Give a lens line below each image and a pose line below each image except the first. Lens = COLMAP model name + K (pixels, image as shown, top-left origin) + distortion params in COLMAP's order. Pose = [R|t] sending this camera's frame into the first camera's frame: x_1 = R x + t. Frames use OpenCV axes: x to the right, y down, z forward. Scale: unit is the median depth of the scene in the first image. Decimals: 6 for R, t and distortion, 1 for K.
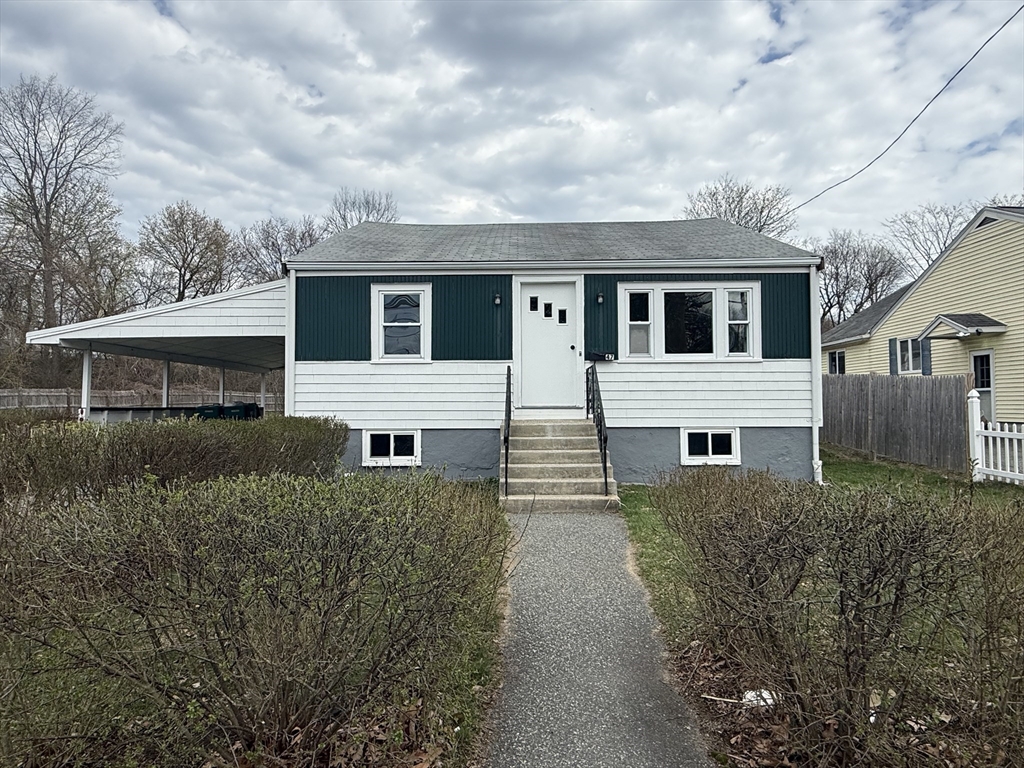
lens RADIAL K [[595.1, 0, 506.3], [0, 595.1, 387.2], [0, 0, 1]] dist [-0.003352, -0.002539]
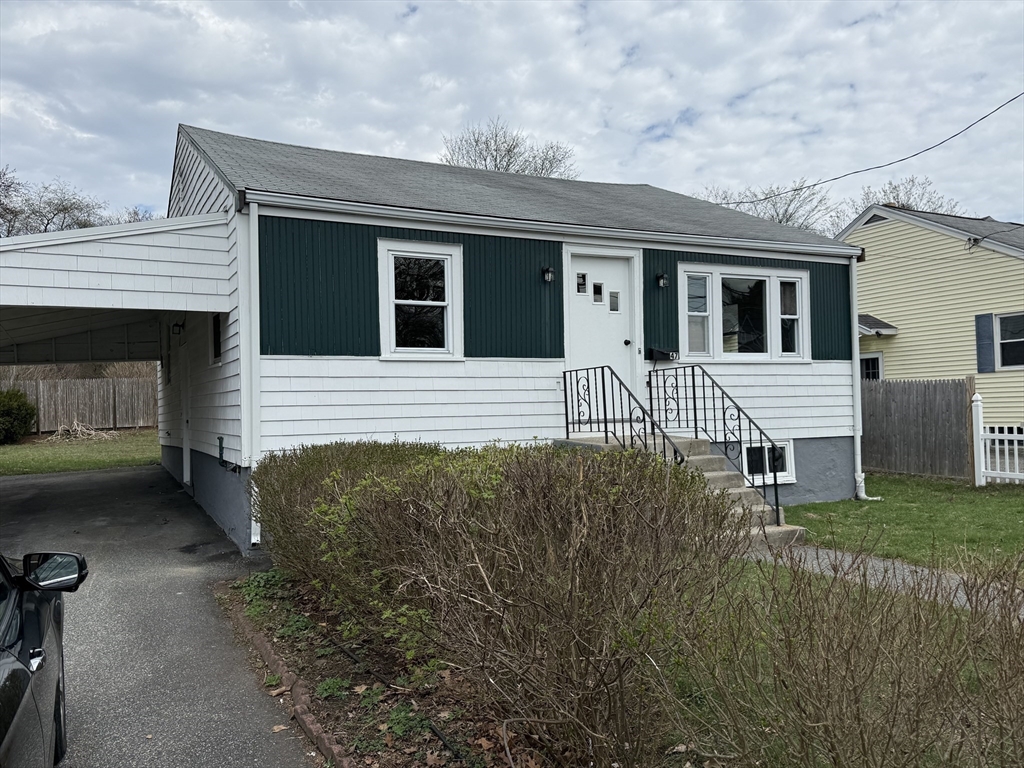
lens RADIAL K [[828.0, 0, 510.4], [0, 828.0, 388.3], [0, 0, 1]] dist [0.153447, -0.300465]
pose [[0.876020, -0.004692, 0.482253, -0.545777], [0.009360, 0.999930, -0.007274, -0.001155], [-0.482185, 0.010886, 0.876002, 0.131117]]
